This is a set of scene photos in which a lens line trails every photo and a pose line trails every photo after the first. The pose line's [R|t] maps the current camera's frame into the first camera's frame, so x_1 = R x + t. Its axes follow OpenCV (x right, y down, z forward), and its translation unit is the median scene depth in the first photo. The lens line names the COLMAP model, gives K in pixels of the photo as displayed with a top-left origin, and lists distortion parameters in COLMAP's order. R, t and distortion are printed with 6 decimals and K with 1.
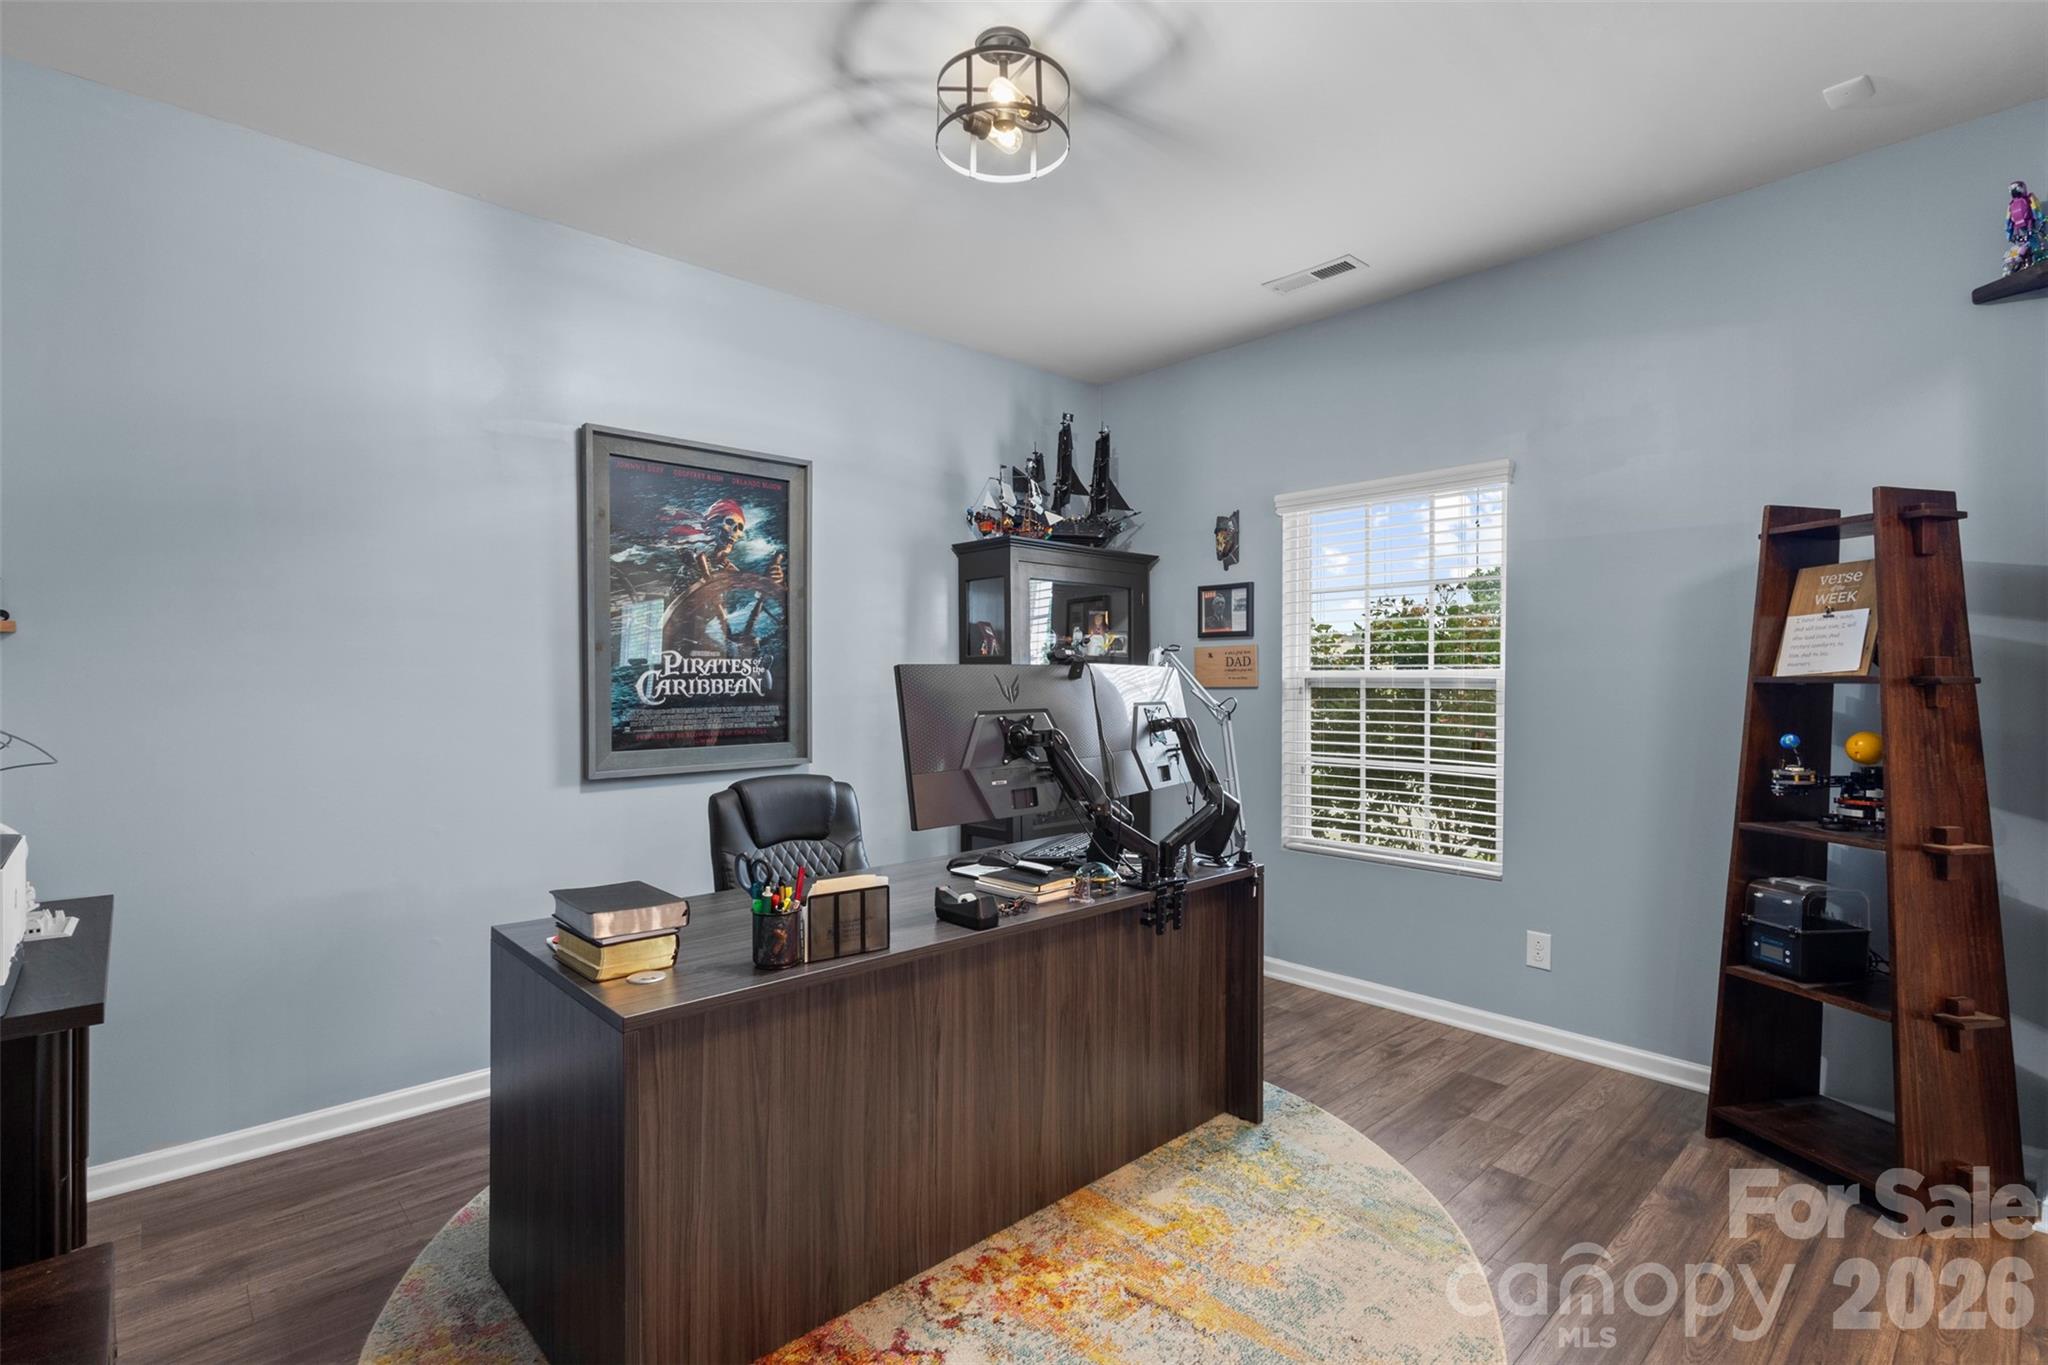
lens RADIAL K [[953.7, 0, 1017.2], [0, 953.7, 687.3], [0, 0, 1]] dist [0.004270, 0.002005]
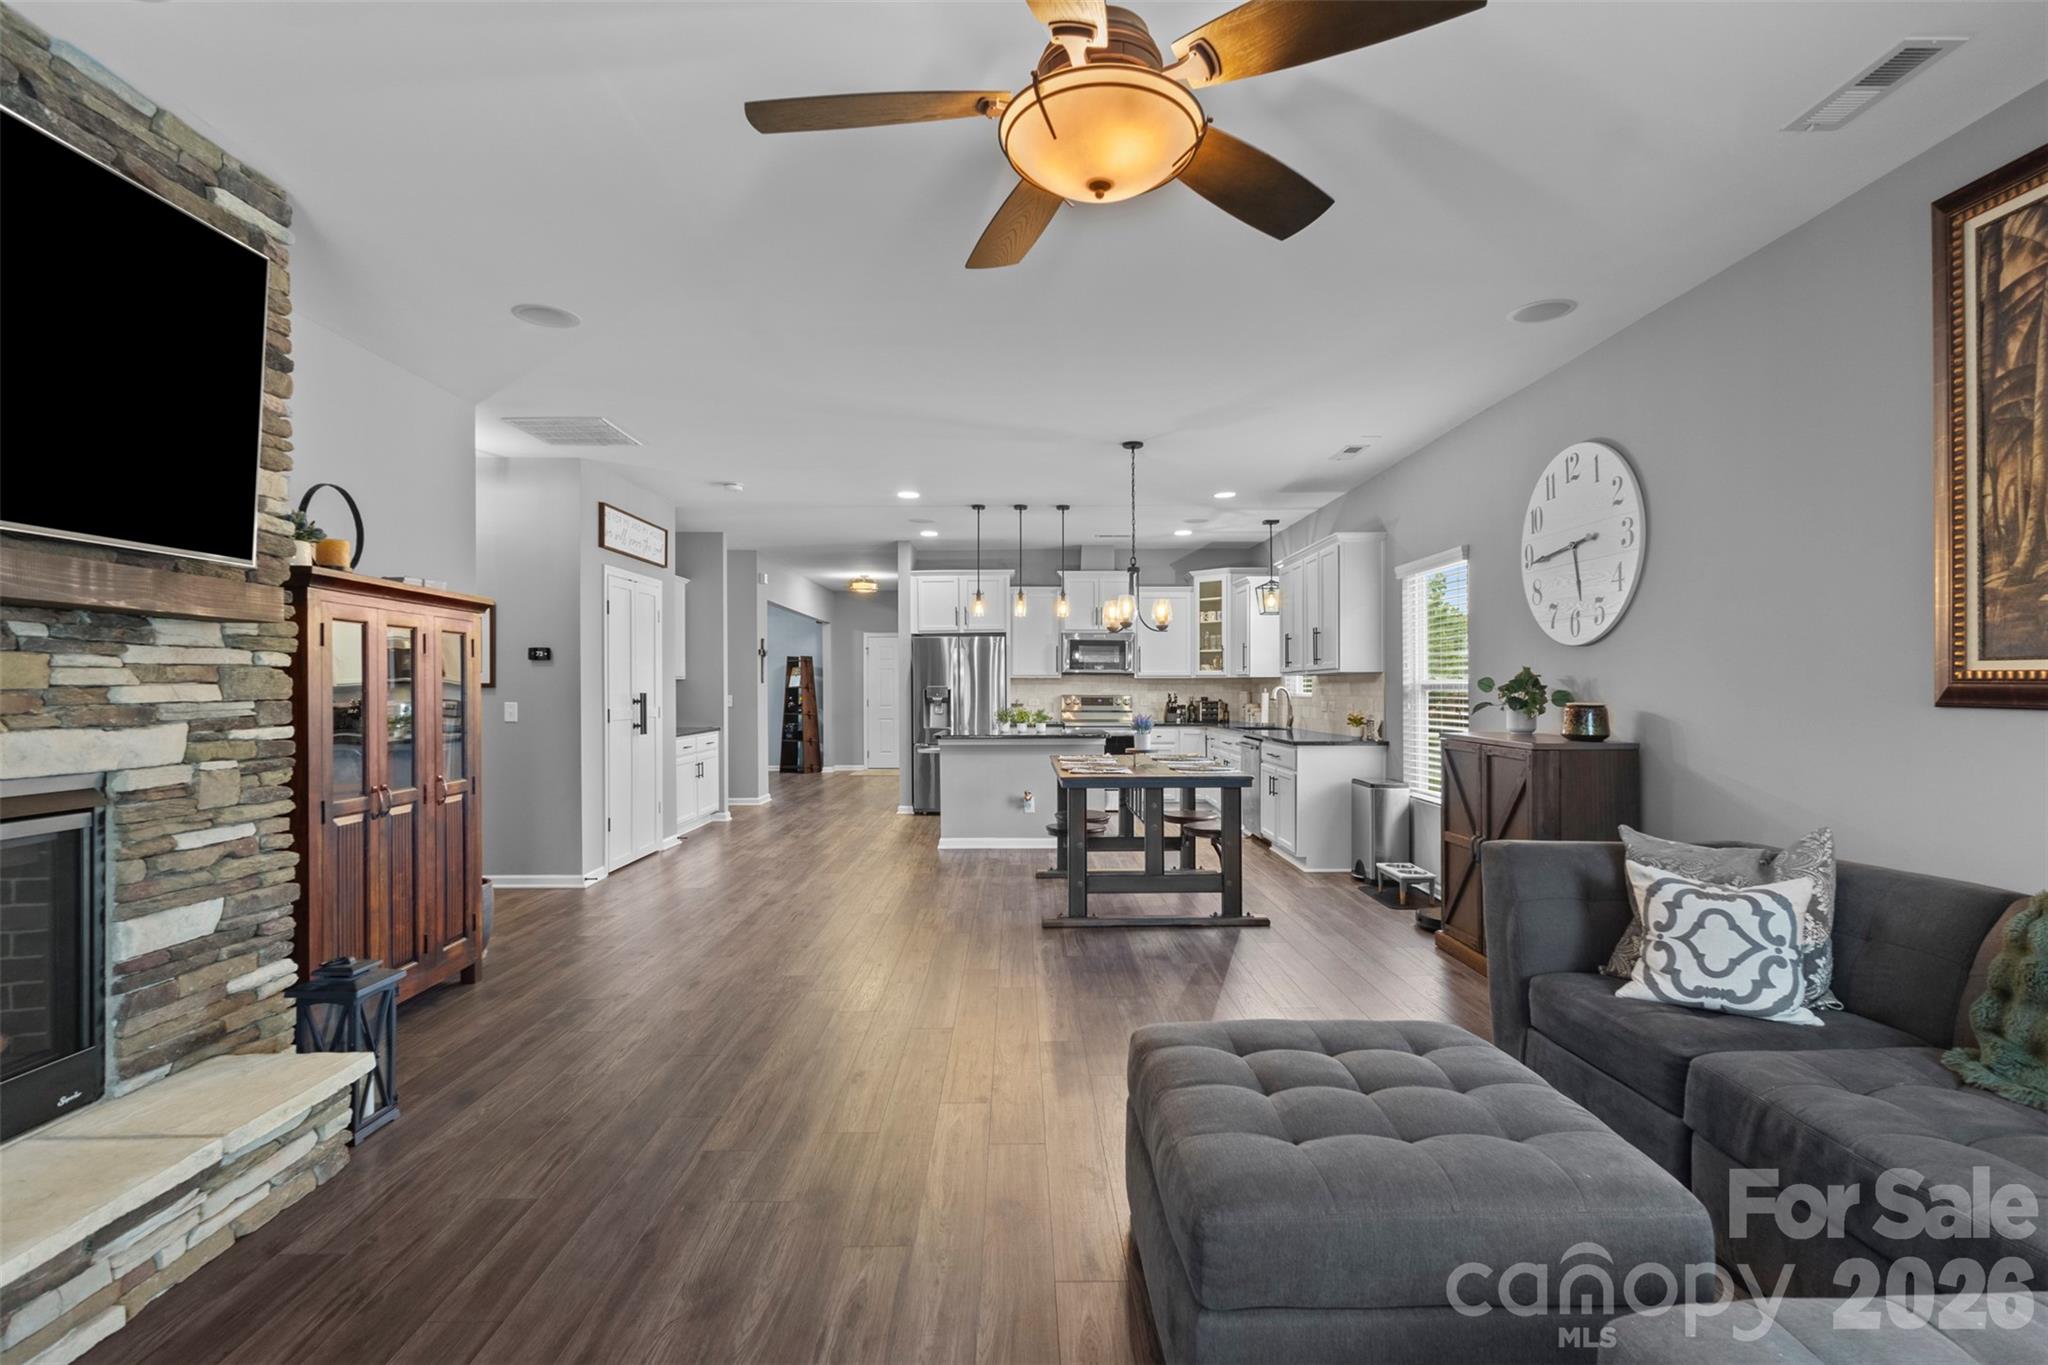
lens RADIAL K [[953.7, 0, 1021.9], [0, 953.7, 687.0], [0, 0, 1]] dist [0.004270, 0.002005]
pose [[0.667394, -0.003444, 0.744697, -1.776813], [0.013254, 0.999886, -0.007254, 0.033814], [-0.744587, 0.014711, 0.667363, -2.705578]]
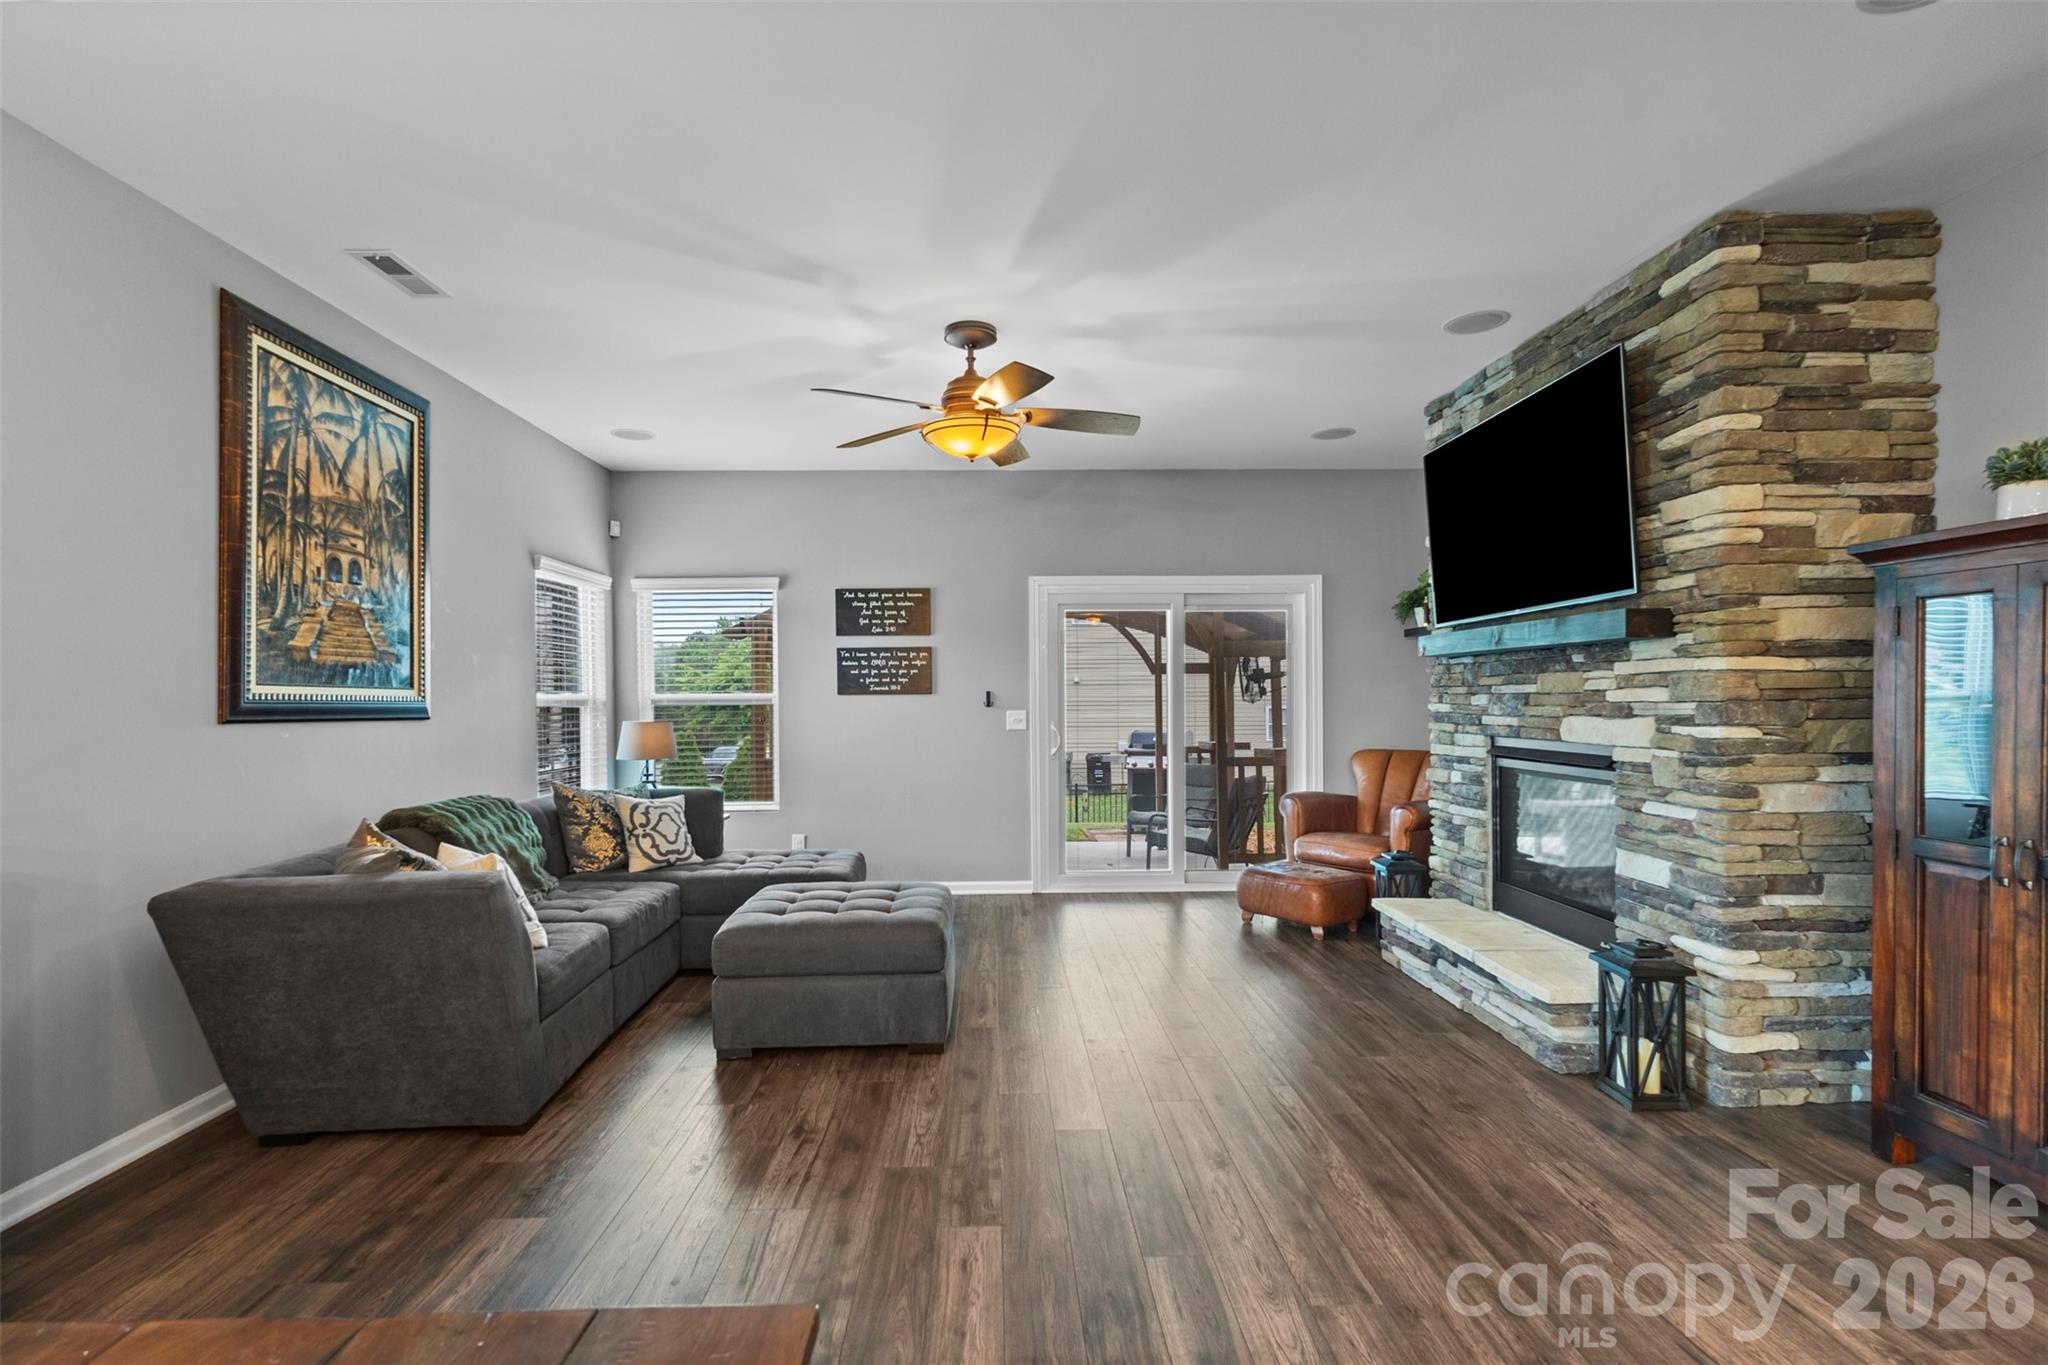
lens RADIAL K [[953.7, 0, 1015.0], [0, 953.7, 704.9], [0, 0, 1]] dist [0.004270, 0.002005]
pose [[-0.651045, 0.010260, -0.758970, -0.547238], [-0.001867, 0.999884, 0.015118, 0.021662], [0.759037, 0.011259, -0.650950, -1.629924]]
